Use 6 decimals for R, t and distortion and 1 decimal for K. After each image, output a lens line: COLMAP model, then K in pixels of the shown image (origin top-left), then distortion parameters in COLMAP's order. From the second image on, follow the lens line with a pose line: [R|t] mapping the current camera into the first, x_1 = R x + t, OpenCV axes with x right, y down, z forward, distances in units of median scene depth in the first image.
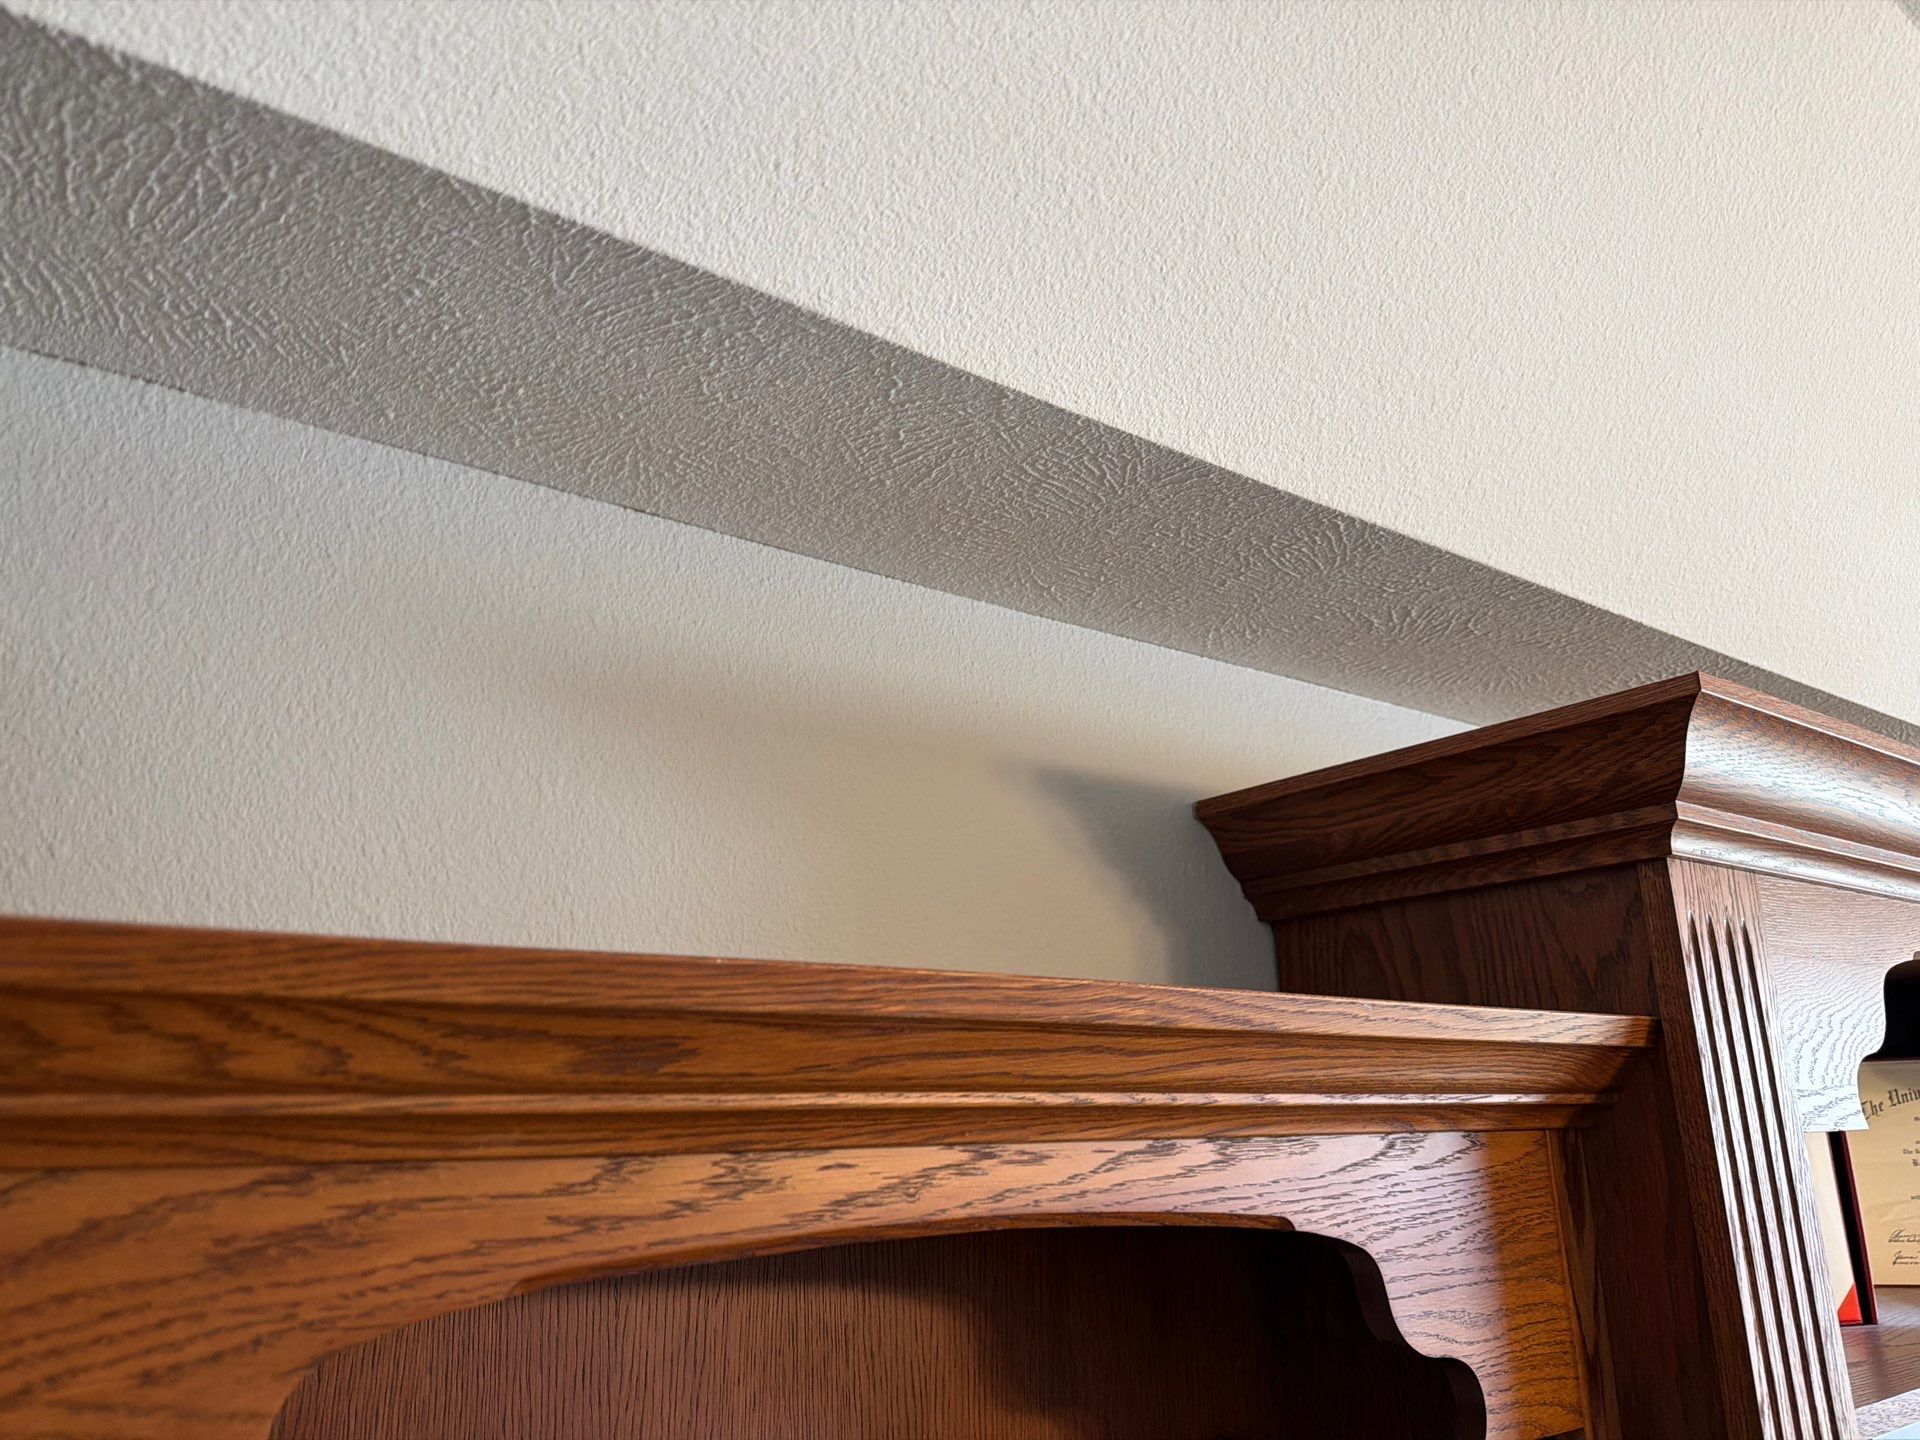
lens RADIAL K [[1396.2, 0, 971.2], [0, 1396.2, 721.4], [0, 0, 1]] dist [0.009724, -0.000662]
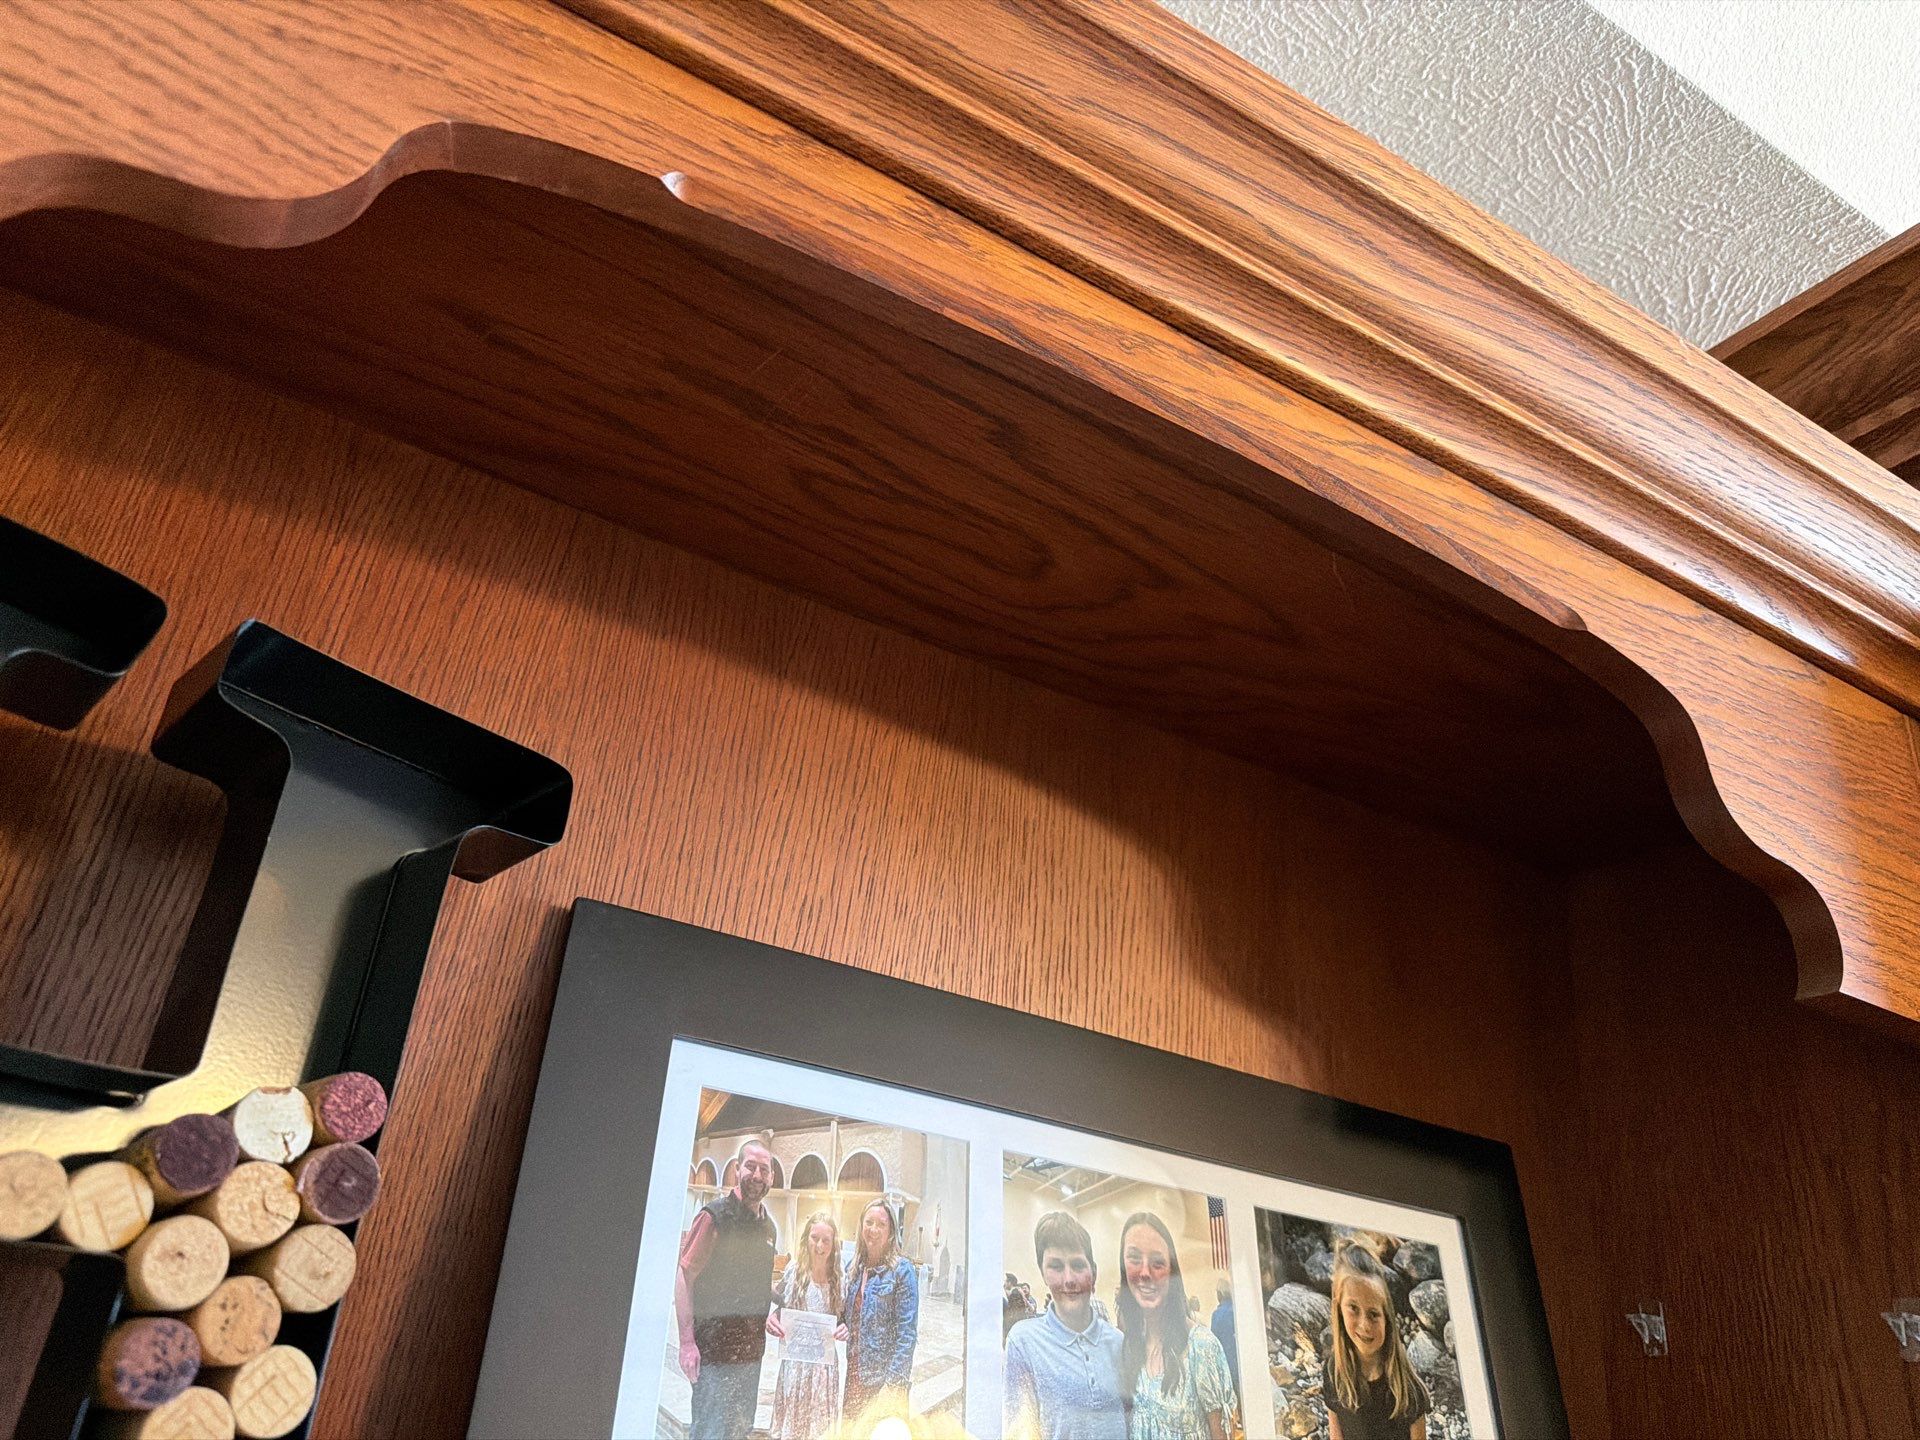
lens RADIAL K [[1353.1, 0, 946.6], [0, 1353.1, 719.9], [0, 0, 1]] dist [0.008870, -0.007253]
pose [[0.981626, 0.062103, -0.180427, 0.010188], [-0.096556, 0.977226, -0.188959, 0.538604], [0.164583, 0.202908, 0.965267, 0.166791]]
